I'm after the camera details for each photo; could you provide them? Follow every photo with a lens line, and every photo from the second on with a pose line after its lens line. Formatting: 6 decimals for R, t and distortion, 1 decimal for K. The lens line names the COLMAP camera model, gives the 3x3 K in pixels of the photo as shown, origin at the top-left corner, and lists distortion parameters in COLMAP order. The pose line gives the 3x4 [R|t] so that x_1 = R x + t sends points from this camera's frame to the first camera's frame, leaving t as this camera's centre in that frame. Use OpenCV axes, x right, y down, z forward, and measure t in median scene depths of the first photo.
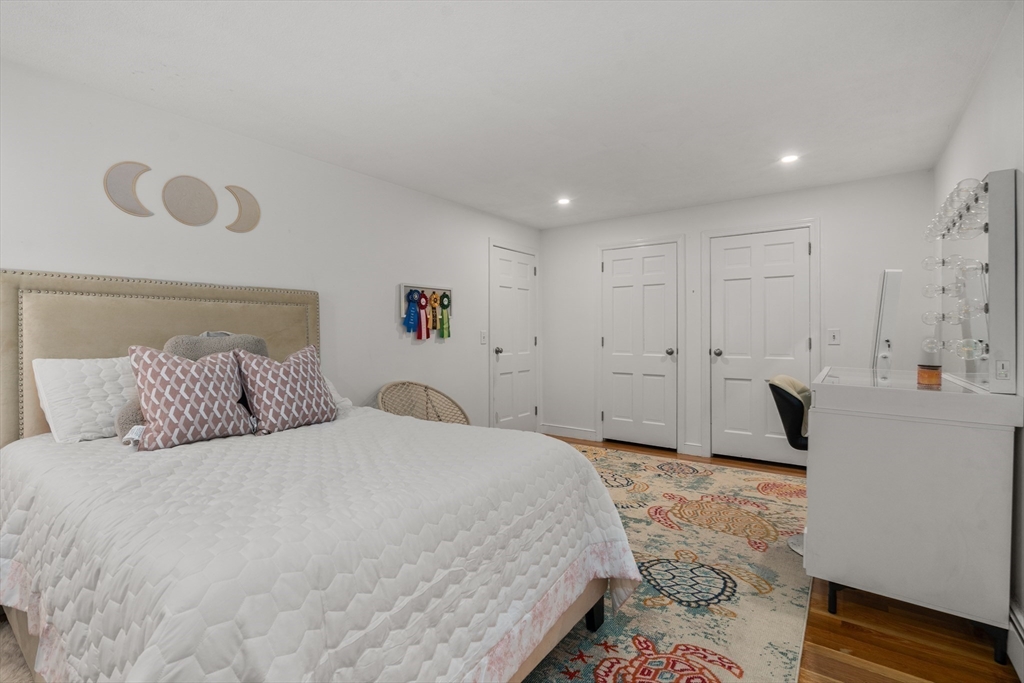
lens RADIAL K [[468.5, 0, 496.9], [0, 468.5, 335.2], [0, 0, 1]] dist [0.001138, 0.000080]
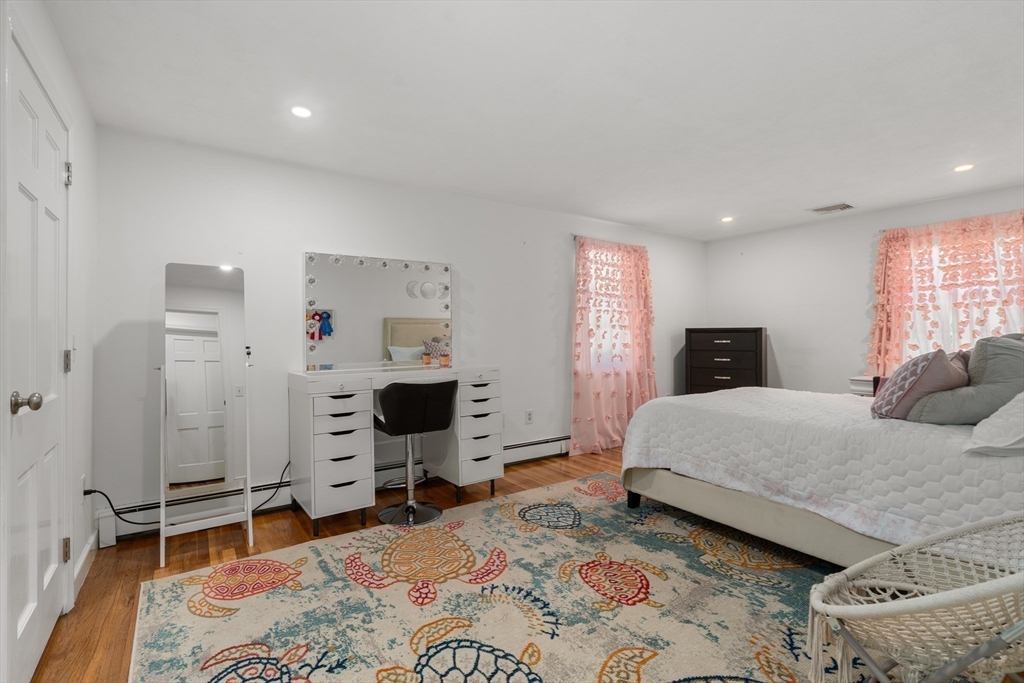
lens RADIAL K [[468.5, 0, 496.9], [0, 468.5, 335.2], [0, 0, 1]] dist [0.001138, 0.000080]
pose [[-0.946464, 0.004372, 0.322780, 0.077833], [0.006650, 0.999960, 0.005954, -0.015617], [-0.322741, 0.007782, -0.946455, 1.711269]]
